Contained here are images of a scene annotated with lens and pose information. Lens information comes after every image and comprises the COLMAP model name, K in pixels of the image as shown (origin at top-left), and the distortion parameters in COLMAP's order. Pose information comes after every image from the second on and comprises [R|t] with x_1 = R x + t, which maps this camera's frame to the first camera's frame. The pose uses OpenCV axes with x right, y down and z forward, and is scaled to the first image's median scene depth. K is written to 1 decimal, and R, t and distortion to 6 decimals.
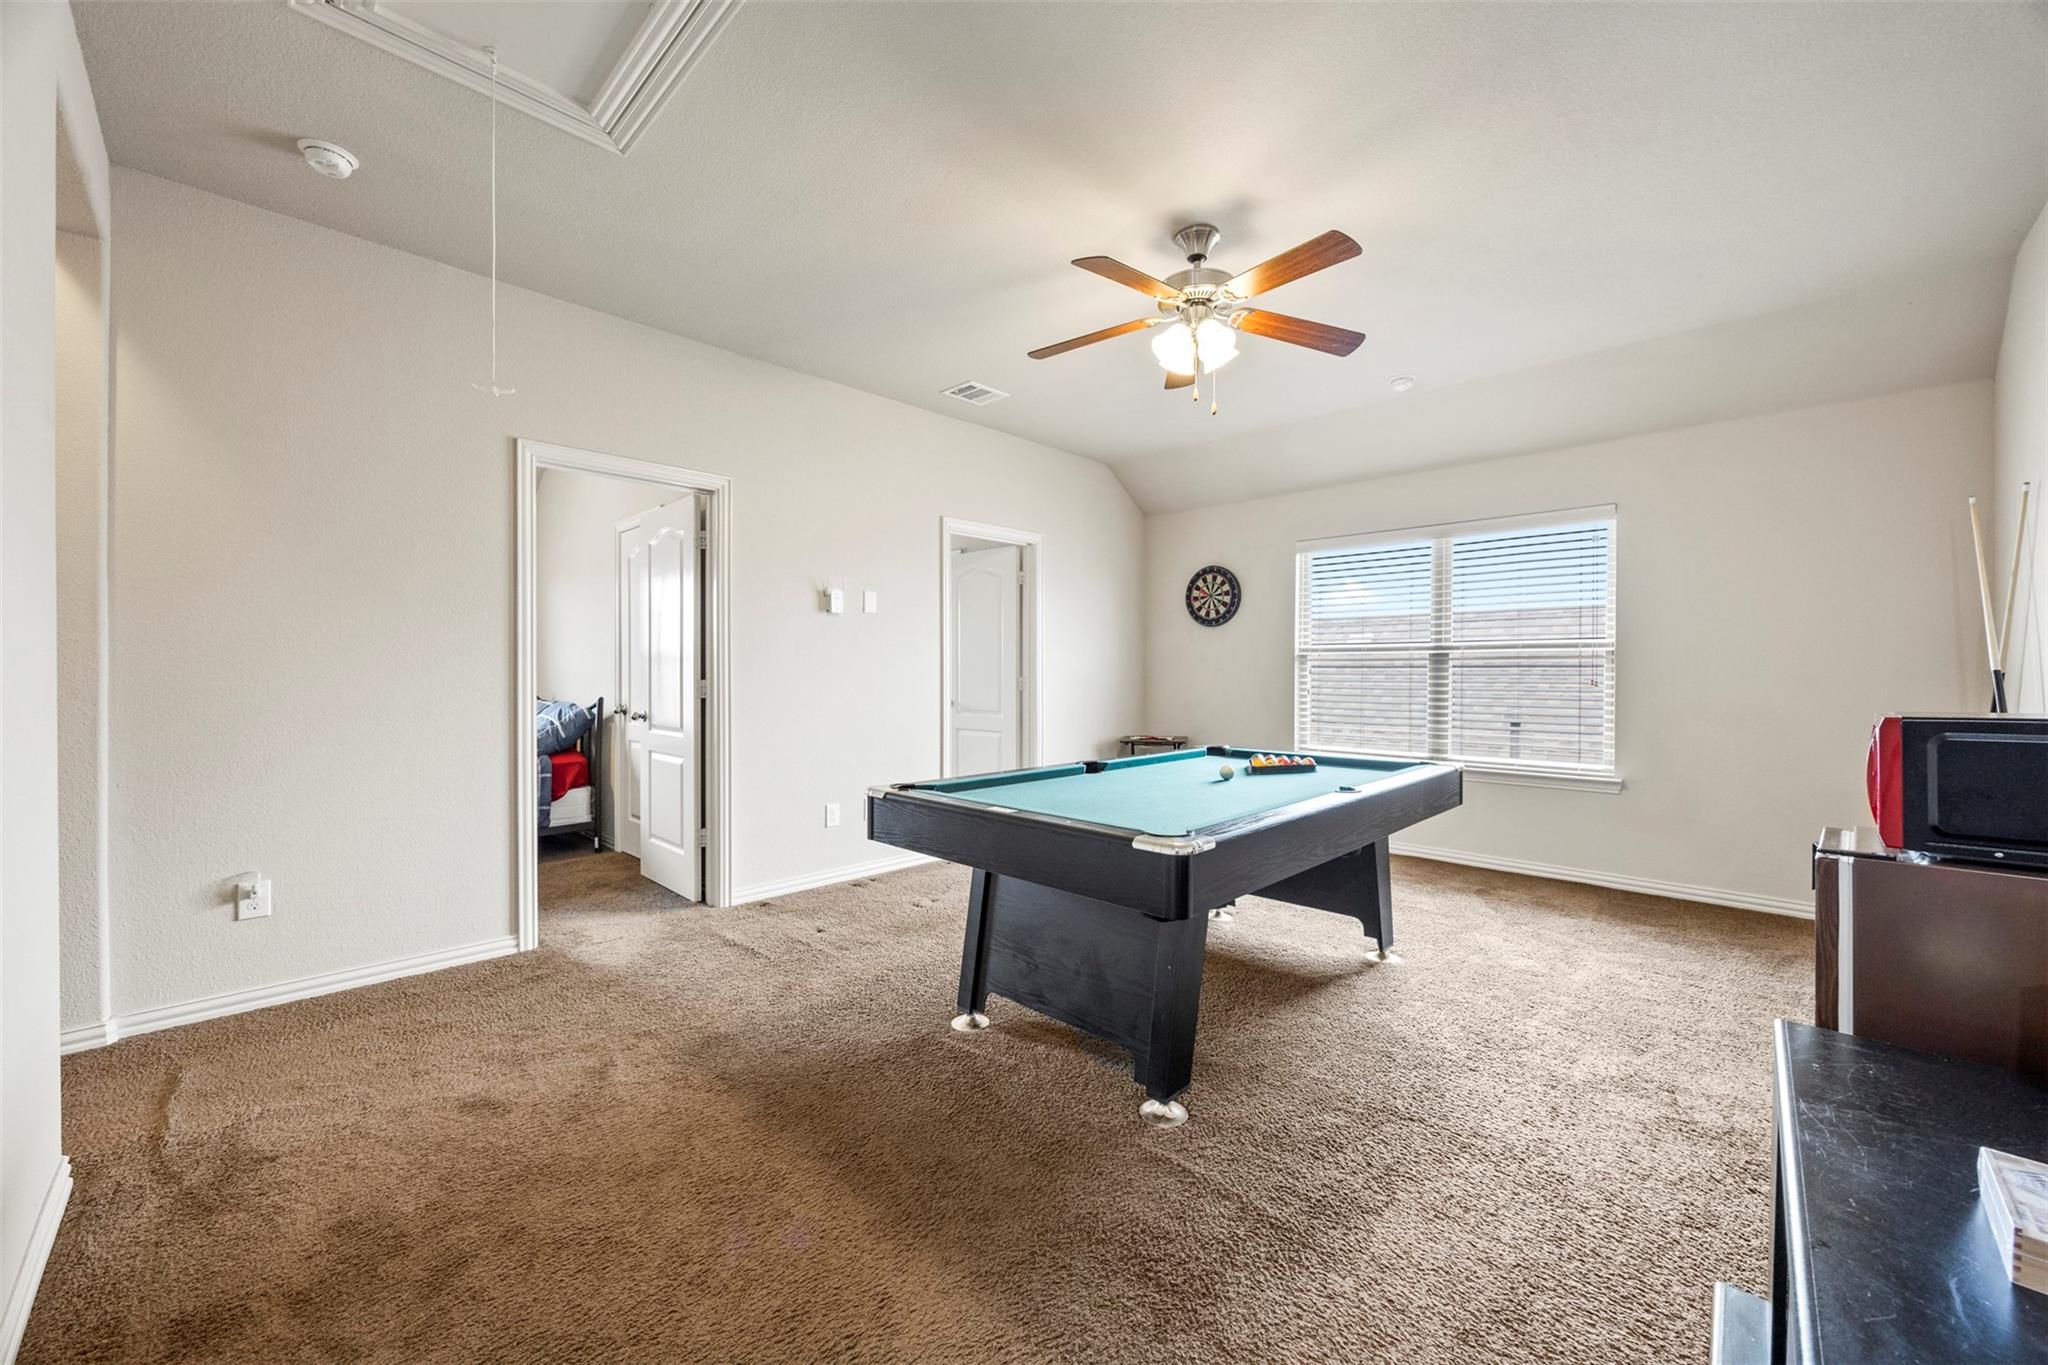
lens RADIAL K [[779.8, 0, 1018.3], [0, 779.8, 672.5], [0, 0, 1]] dist [0.000907, -0.000177]
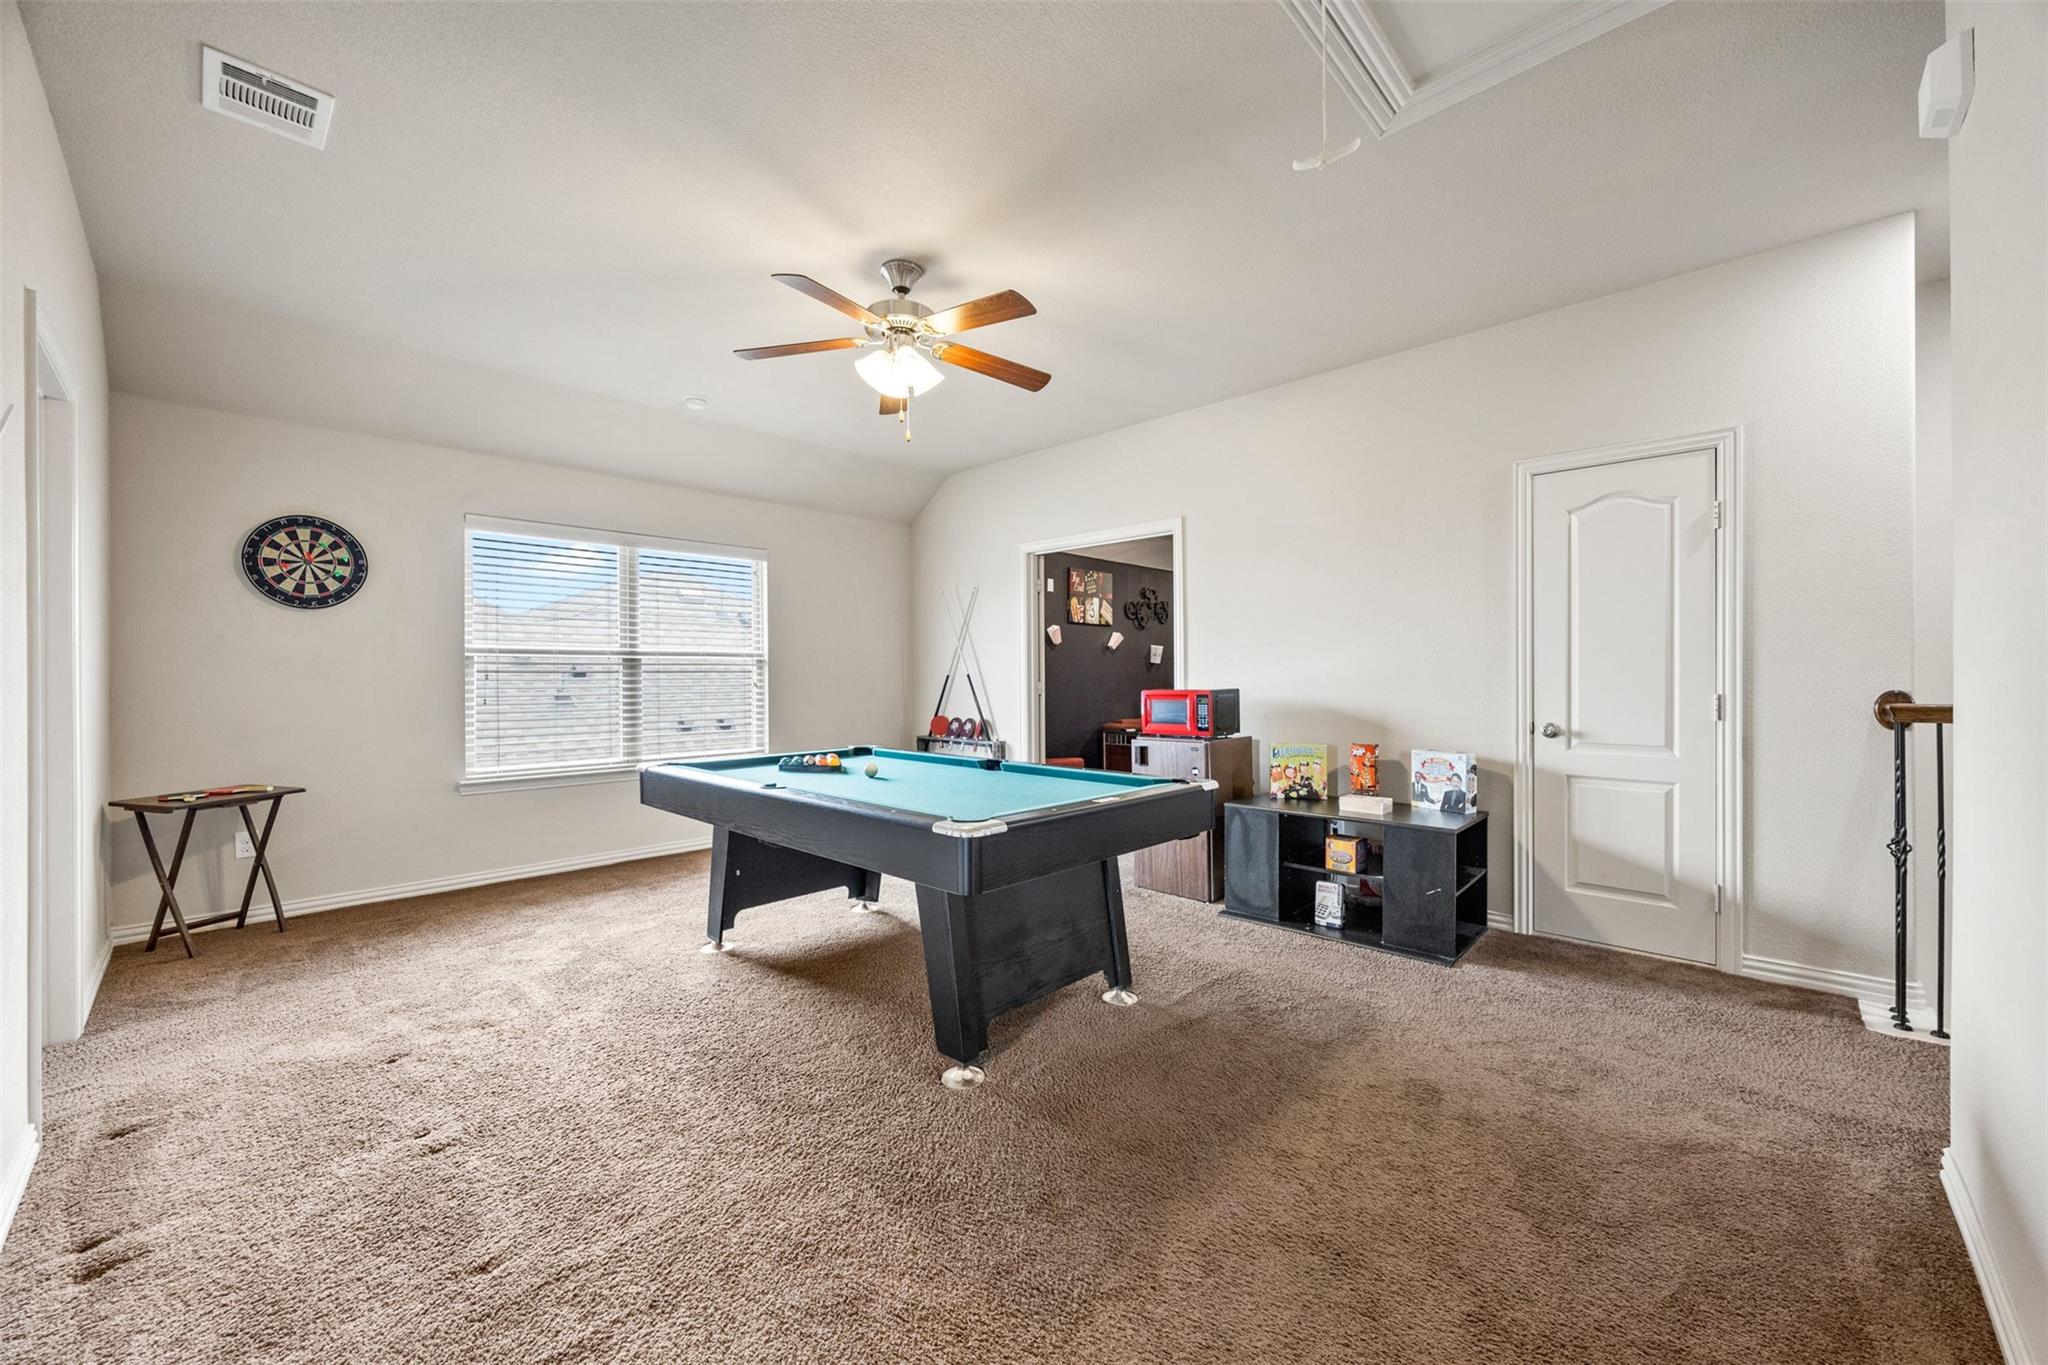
lens RADIAL K [[779.8, 0, 1020.4], [0, 779.8, 679.6], [0, 0, 1]] dist [0.000907, -0.000177]
pose [[-0.005700, -0.008808, 0.999945, -0.412185], [0.003827, 0.999954, 0.008830, -0.003341], [-0.999976, 0.003877, -0.005666, 0.412459]]
